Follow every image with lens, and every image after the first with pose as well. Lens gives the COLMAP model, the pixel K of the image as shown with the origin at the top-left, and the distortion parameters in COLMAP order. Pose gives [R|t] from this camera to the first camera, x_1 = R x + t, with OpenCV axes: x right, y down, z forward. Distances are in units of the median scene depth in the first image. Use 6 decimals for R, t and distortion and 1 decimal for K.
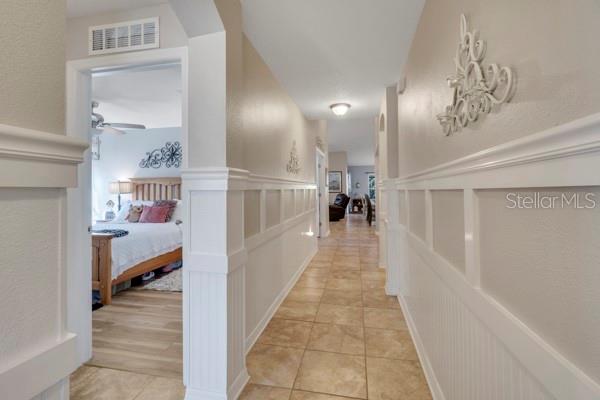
lens RADIAL K [[275.5, 0, 298.7], [0, 275.5, 191.3], [0, 0, 1]] dist [-0.001886, -0.000237]
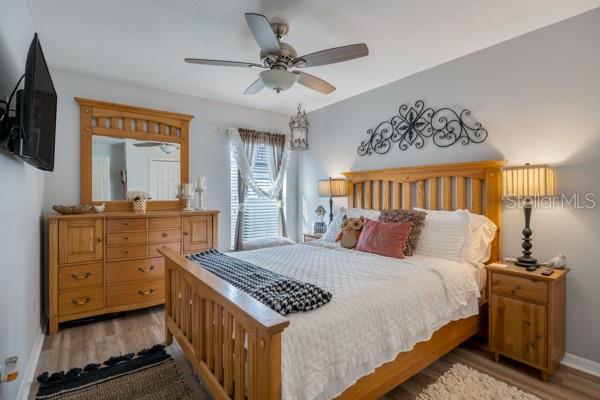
lens RADIAL K [[272.1, 0, 299.2], [0, 272.1, 196.3], [0, 0, 1]] dist [-0.003403, -0.000383]
pose [[0.740532, 0.004391, -0.672007, -0.262826], [0.000133, 0.999978, 0.006680, 0.002785], [0.672021, -0.005036, 0.740515, 0.455914]]
